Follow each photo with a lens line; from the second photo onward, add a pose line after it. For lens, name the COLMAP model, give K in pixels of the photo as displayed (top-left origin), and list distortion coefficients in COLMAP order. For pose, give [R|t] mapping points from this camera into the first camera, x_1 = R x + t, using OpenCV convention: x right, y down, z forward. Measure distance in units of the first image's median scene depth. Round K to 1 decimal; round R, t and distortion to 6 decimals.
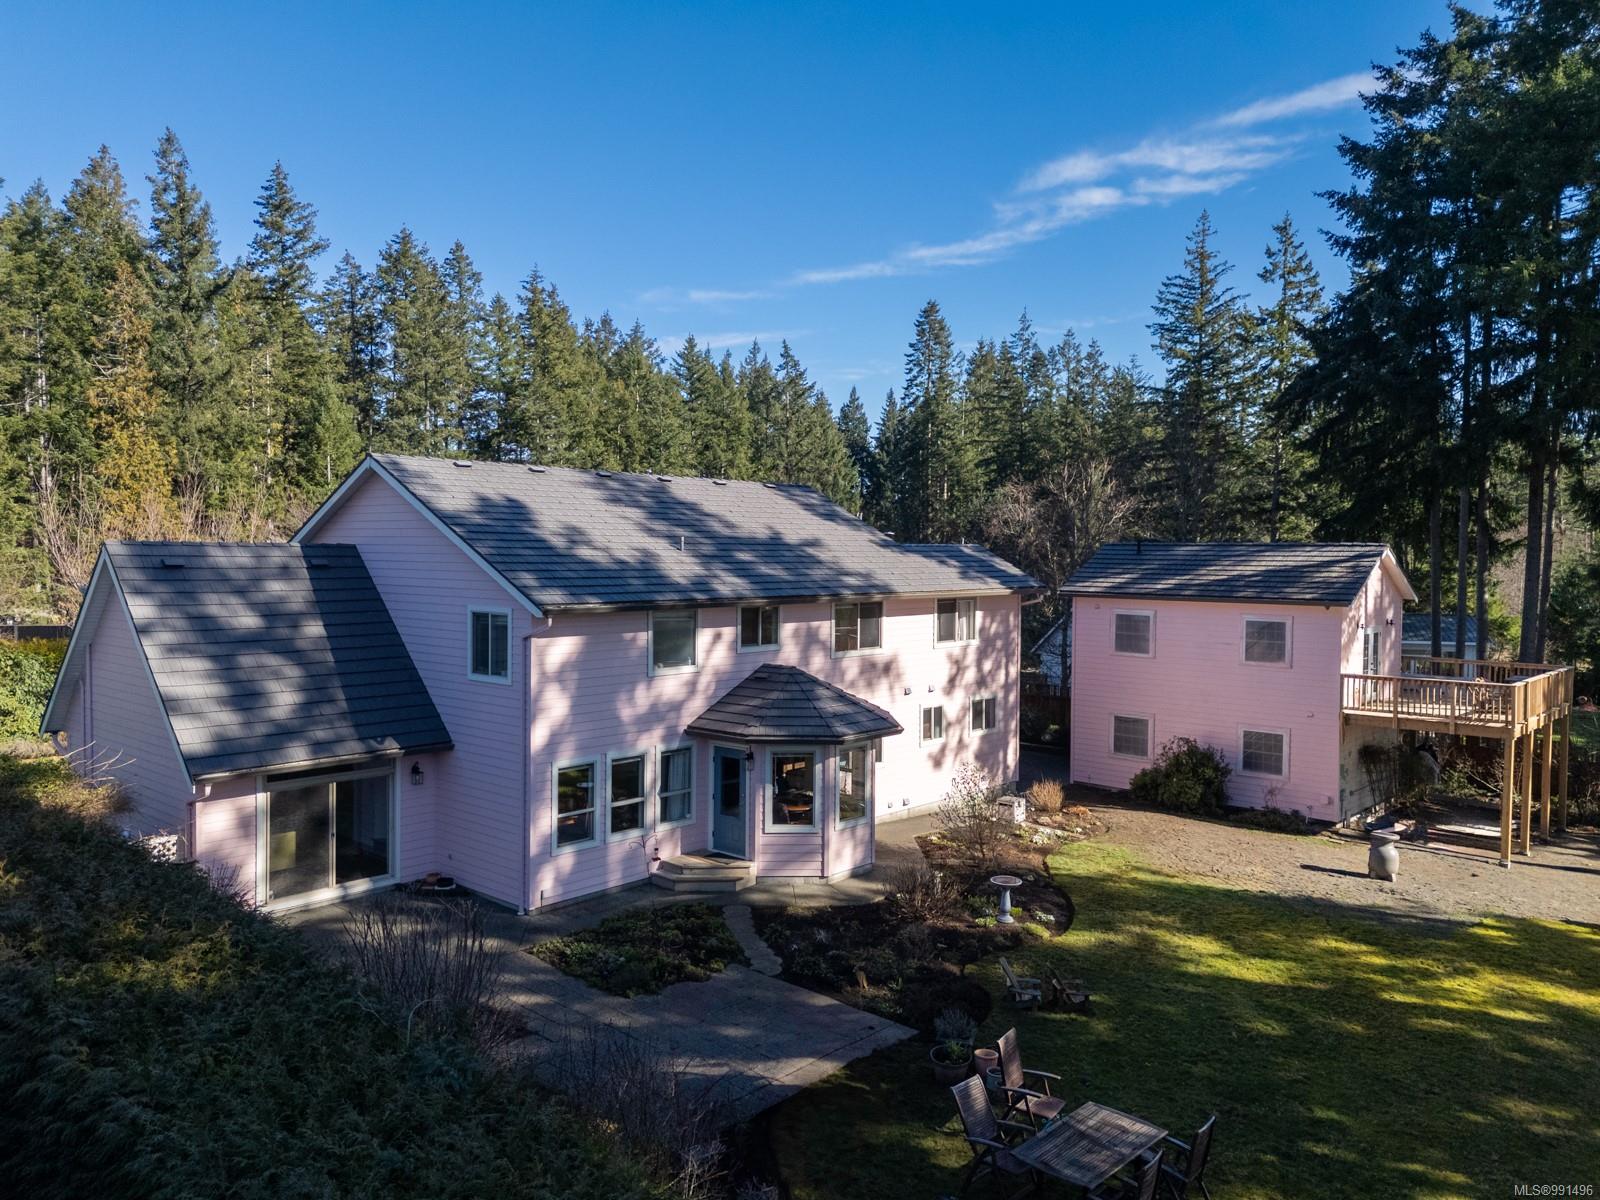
lens RADIAL K [[1193.3, 0, 800.0], [0, 1193.3, 600.0], [0, 0, 1]] dist [0.079187, -0.034473]
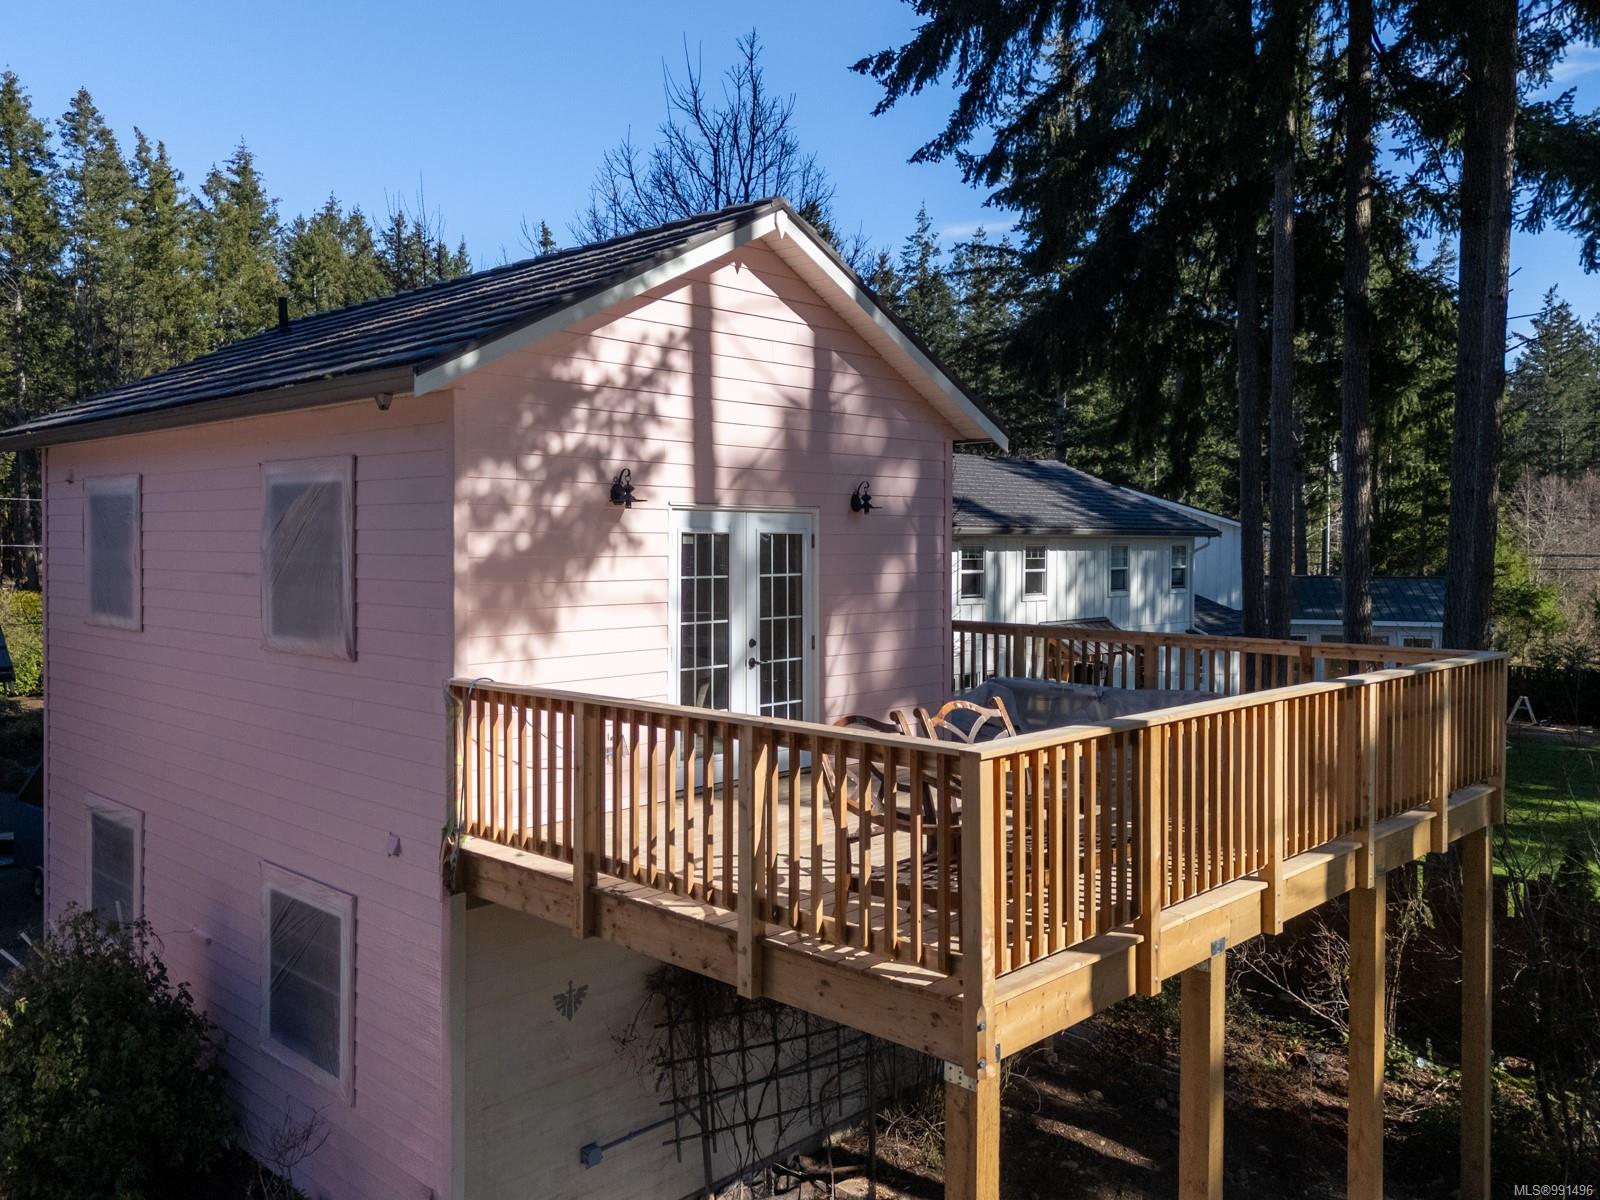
lens RADIAL K [[1193.3, 0, 800.0], [0, 1193.3, 600.0], [0, 0, 1]] dist [0.079187, -0.034473]
pose [[0.998015, -0.004666, -0.062802, 0.464826], [0.004468, 0.999985, -0.003303, 0.040520], [0.062817, 0.003016, 0.998021, 0.678424]]
